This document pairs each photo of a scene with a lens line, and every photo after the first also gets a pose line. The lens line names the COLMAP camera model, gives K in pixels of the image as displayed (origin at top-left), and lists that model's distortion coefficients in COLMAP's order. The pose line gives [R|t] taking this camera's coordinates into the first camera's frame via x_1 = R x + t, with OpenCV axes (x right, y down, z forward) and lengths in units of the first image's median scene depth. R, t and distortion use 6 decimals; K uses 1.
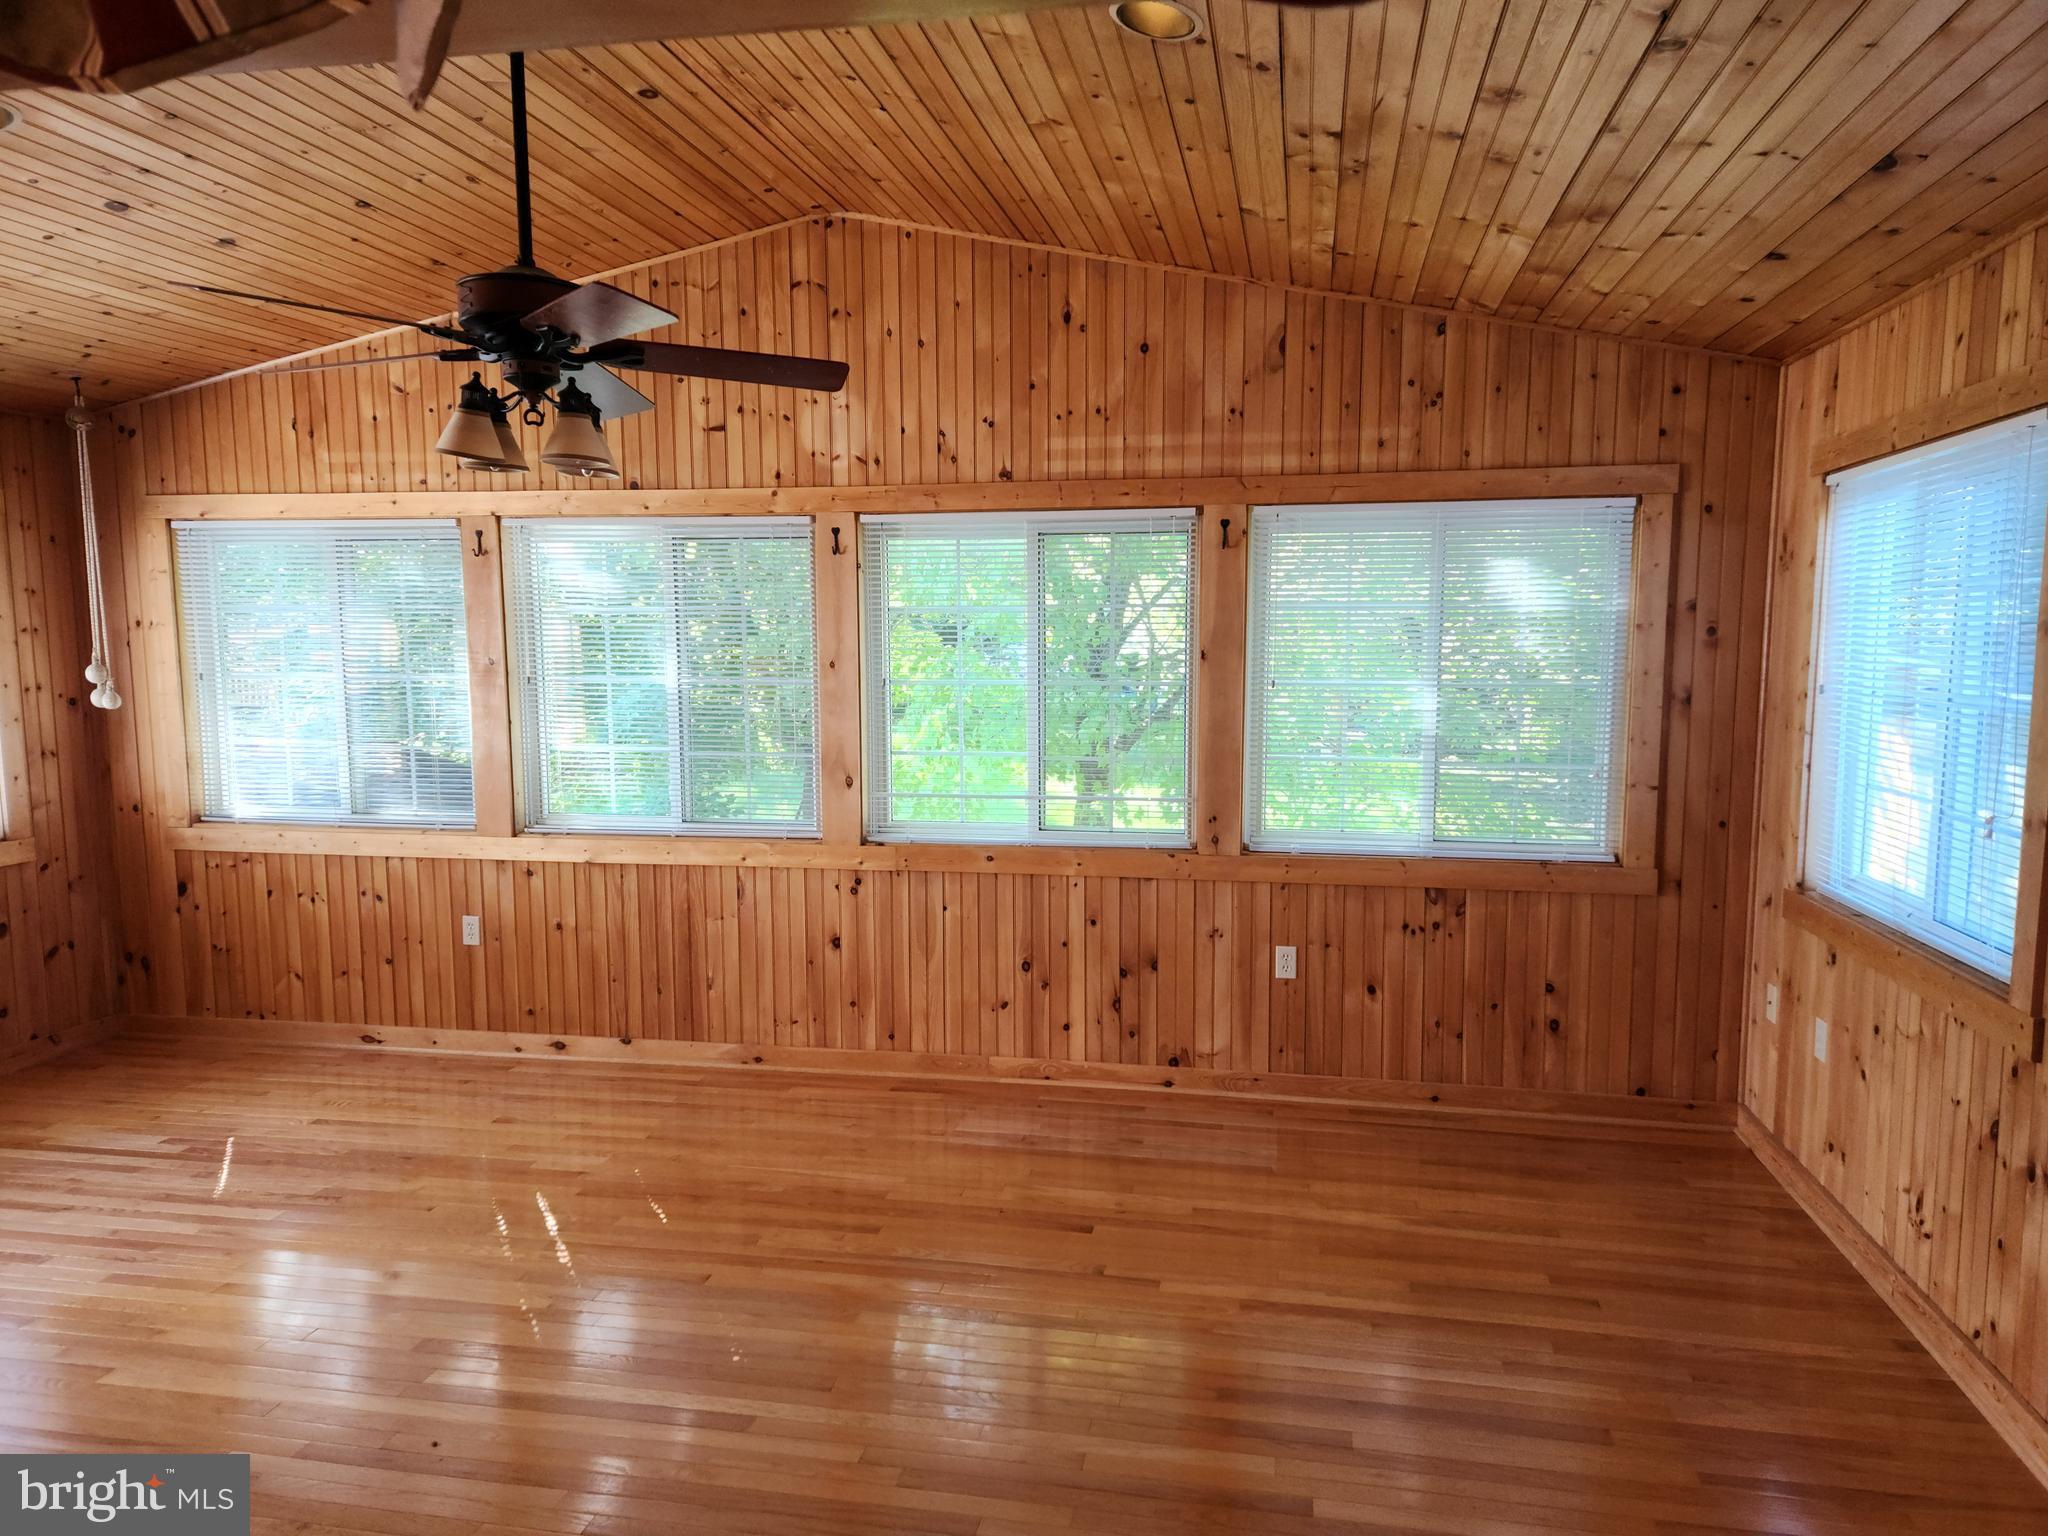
lens RADIAL K [[1373.8, 0, 1026.1], [0, 1373.8, 764.7], [0, 0, 1]] dist [0.060607, 0.000709]
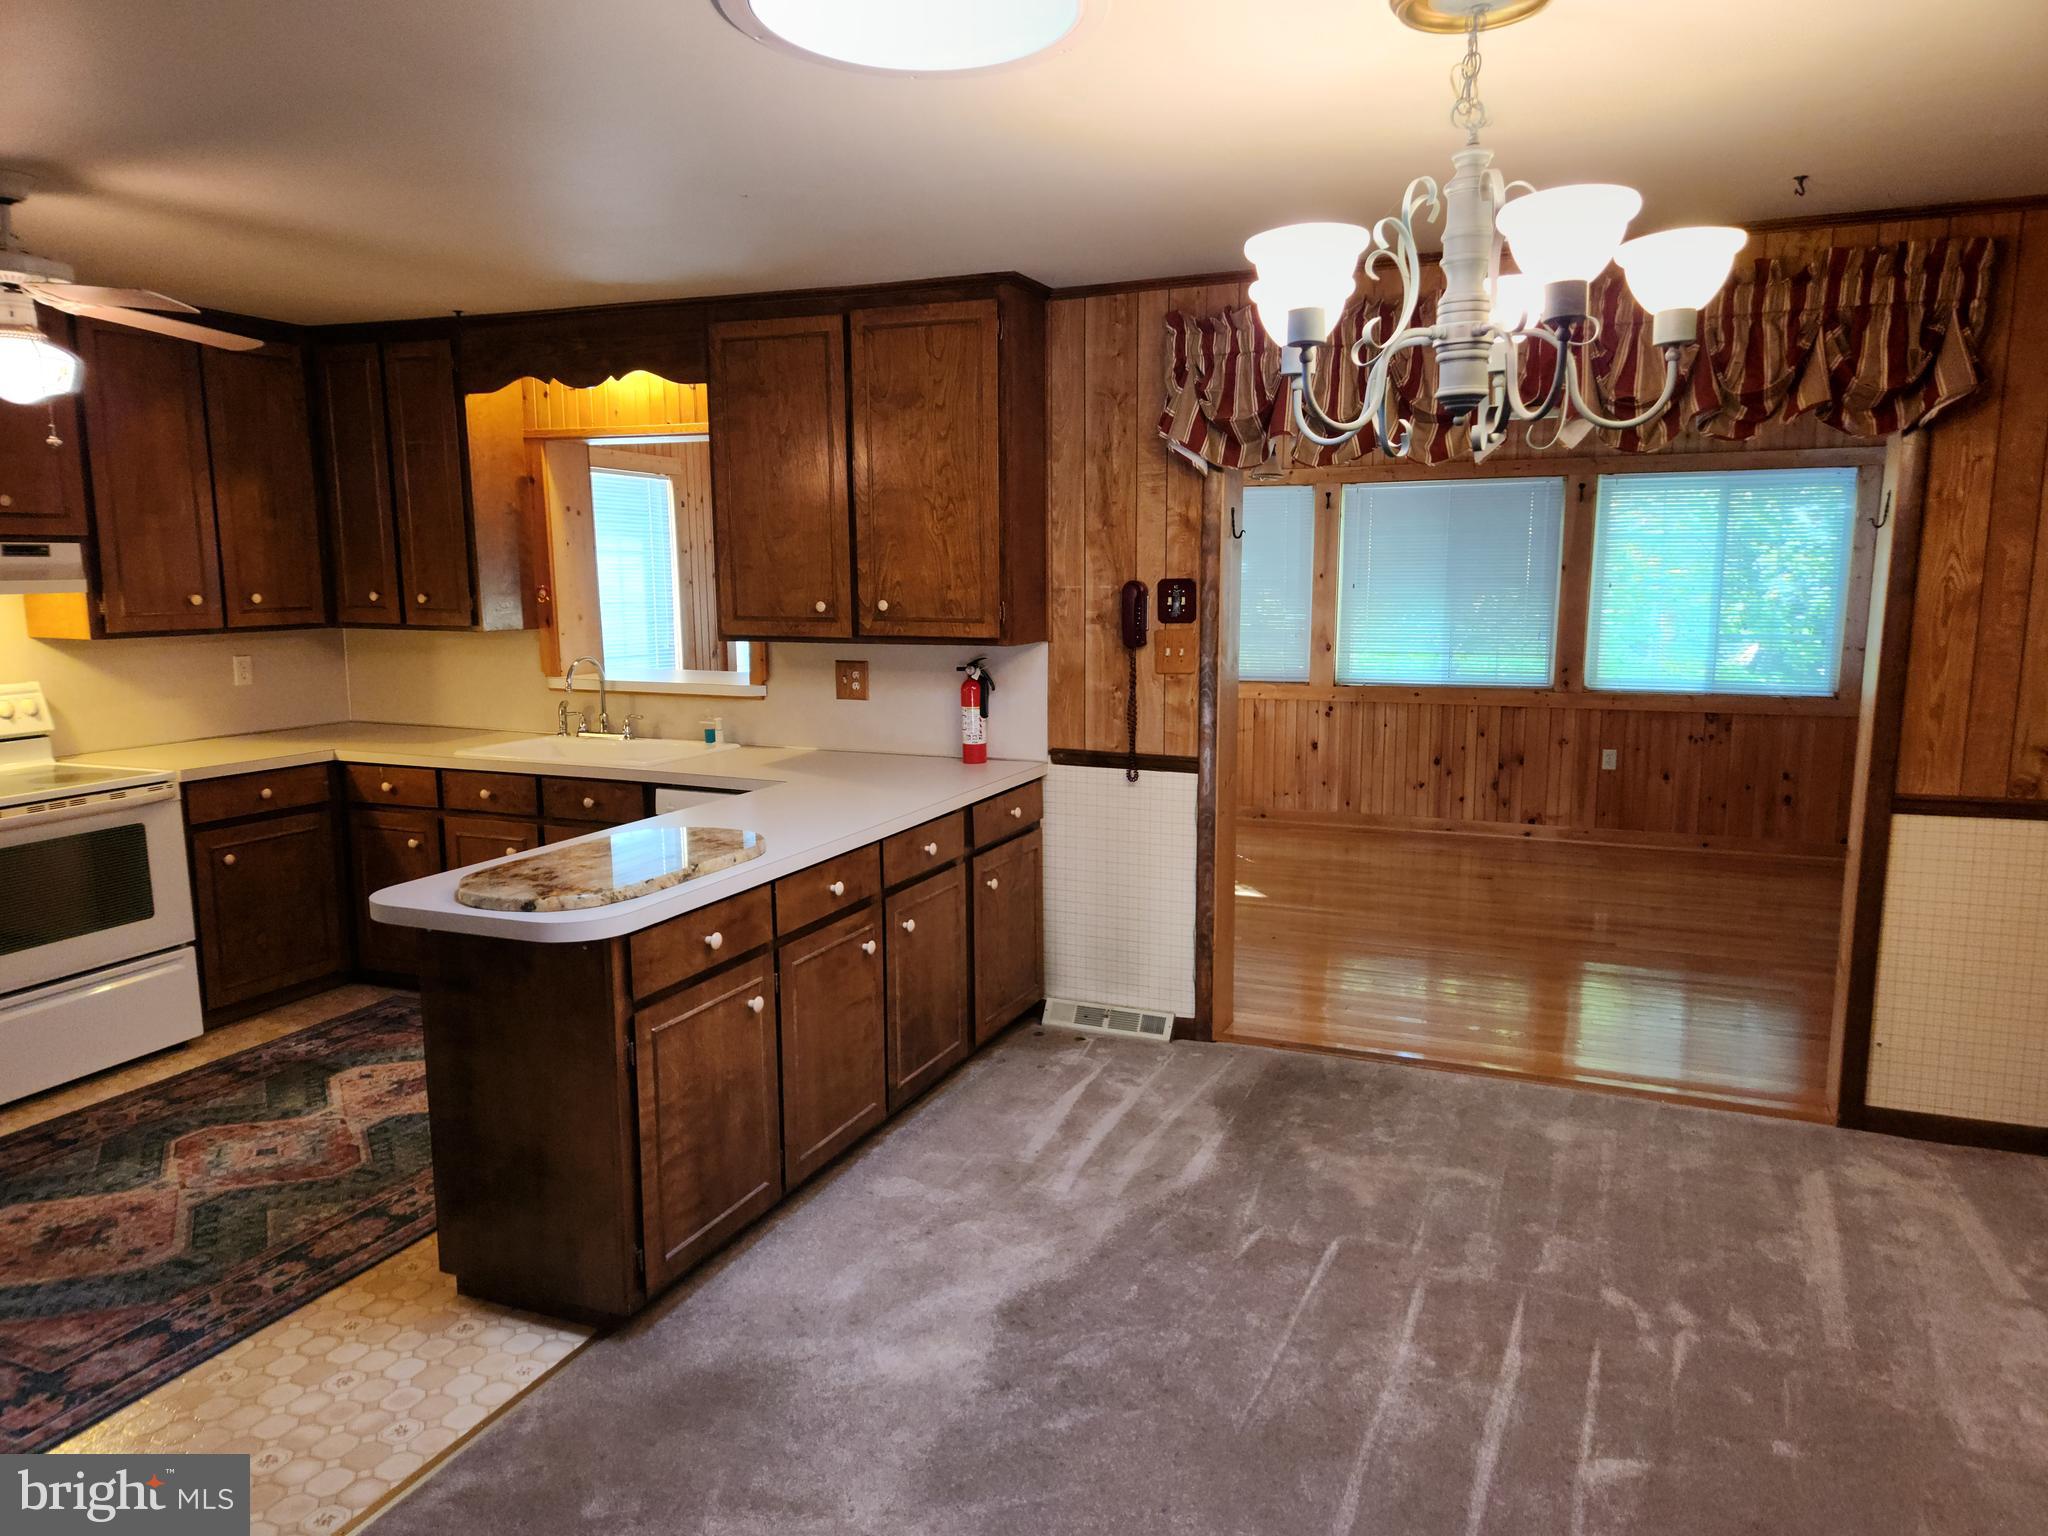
lens RADIAL K [[1368.3, 0, 1041.3], [0, 1368.3, 768.7], [0, 0, 1]] dist [0.091879, -0.075004]
pose [[0.981677, 0.026823, -0.188656, -0.158235], [-0.016461, 0.998279, 0.056279, 0.073467], [0.189841, -0.052143, 0.980429, -0.719445]]
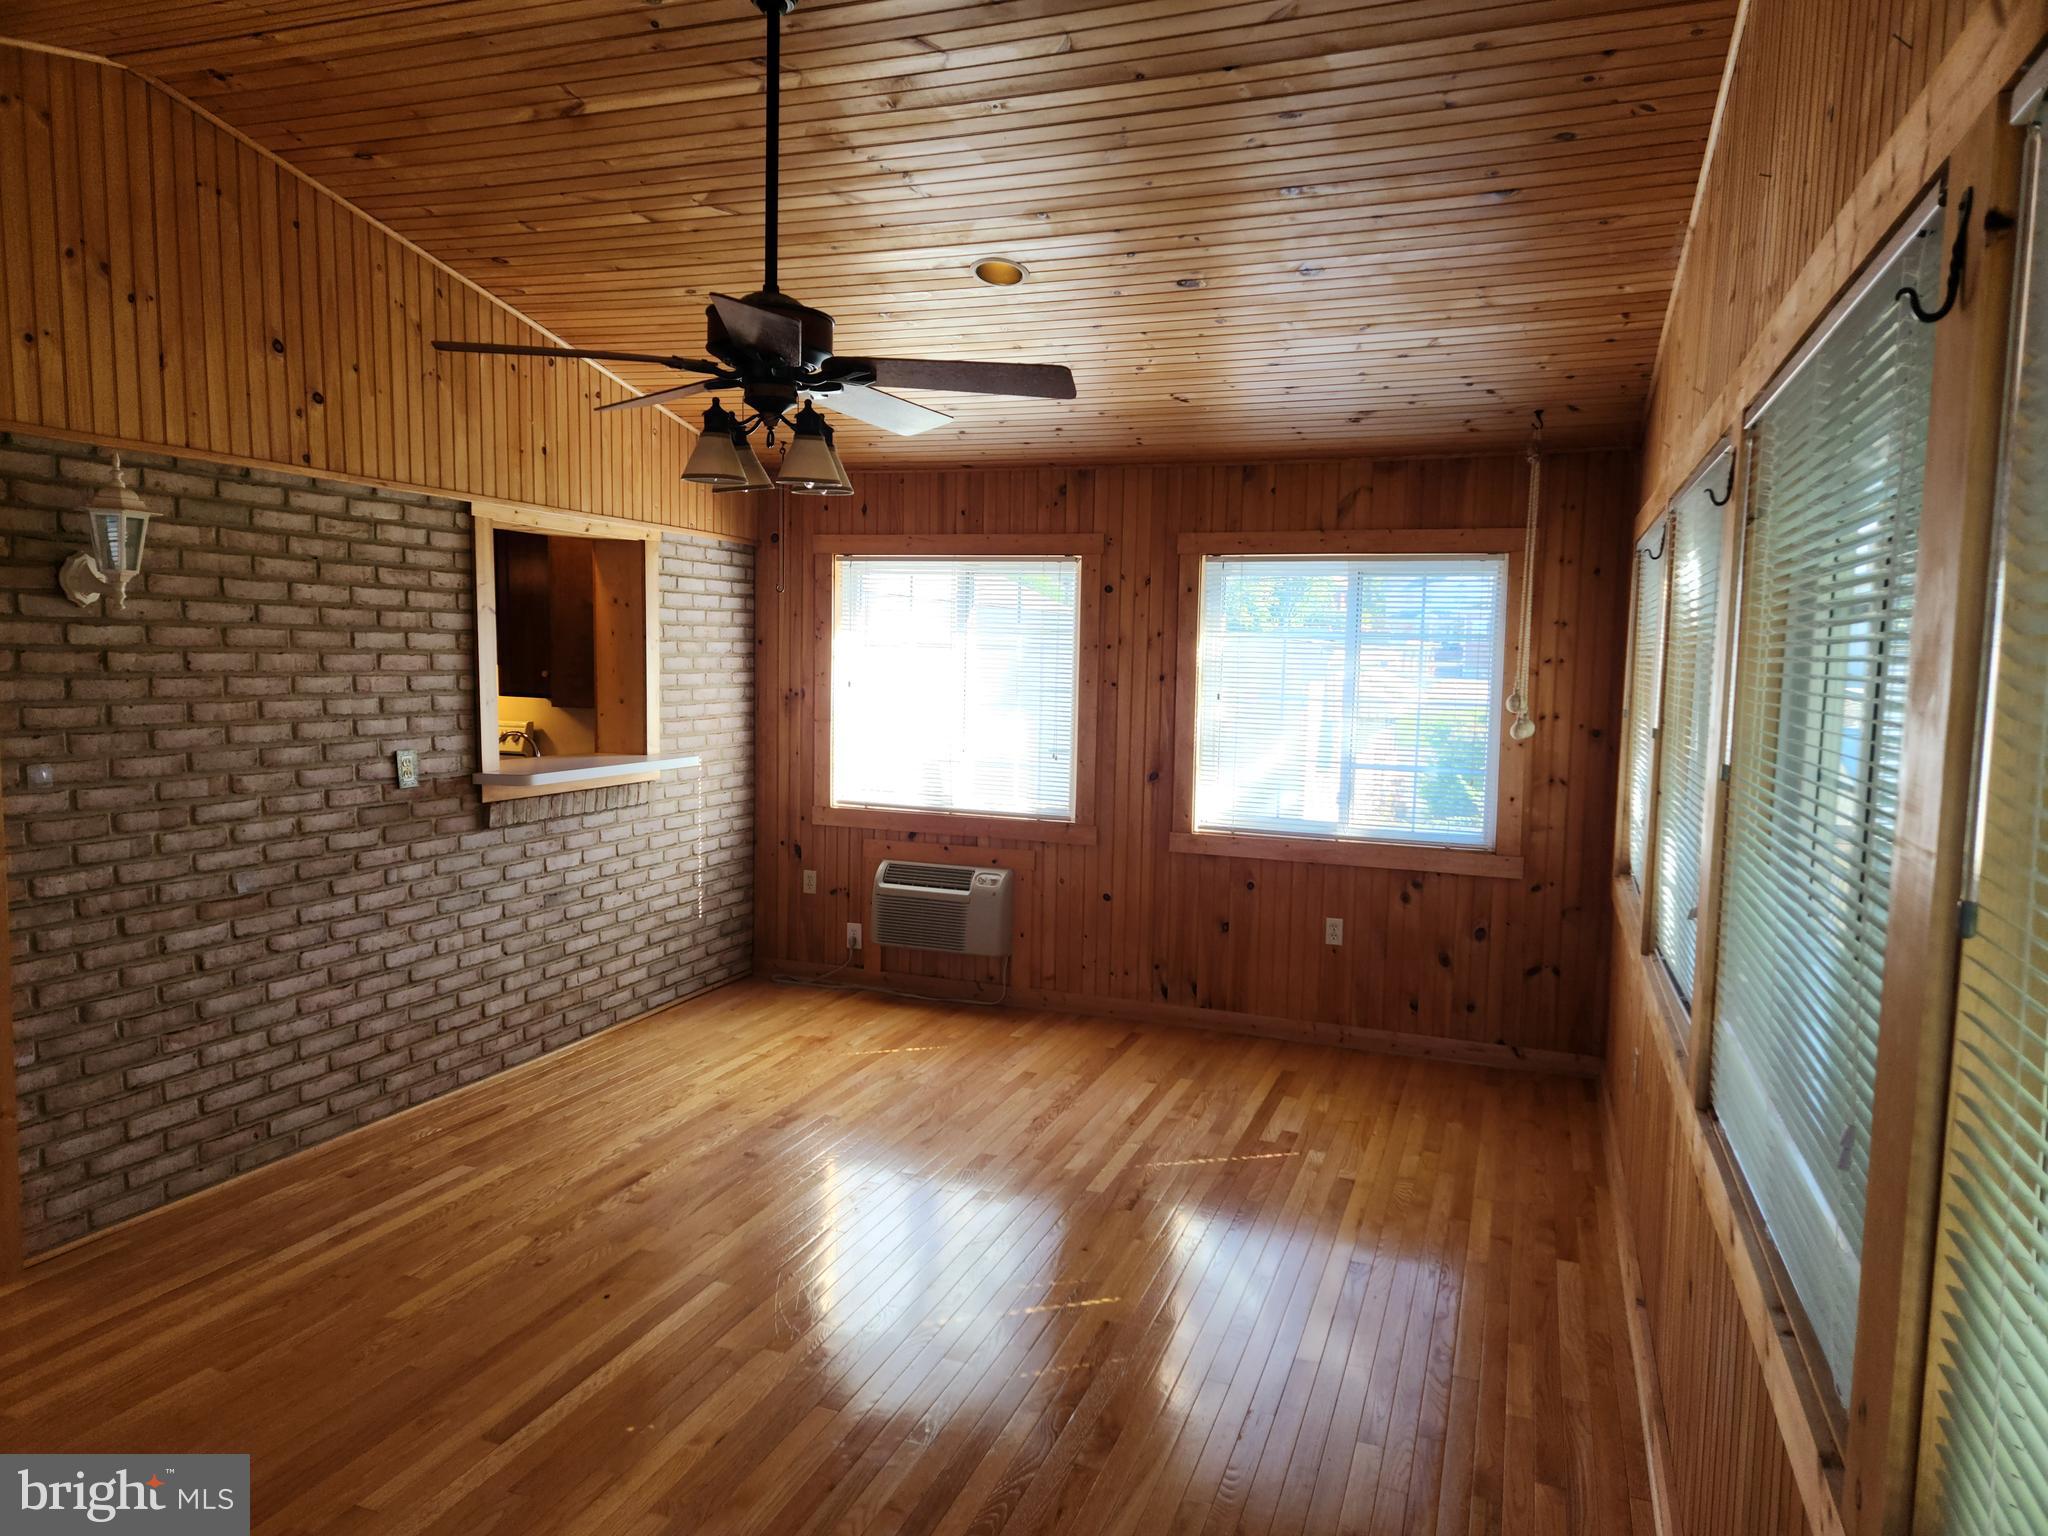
lens RADIAL K [[1368.3, 0, 1023.4], [0, 1368.3, 765.9], [0, 0, 1]] dist [0.091879, -0.075004]
pose [[-0.147753, 0.085117, -0.985355, 0.342307], [-0.114863, 0.988071, 0.102575, -0.074019], [0.982332, 0.128337, -0.136214, 0.718970]]
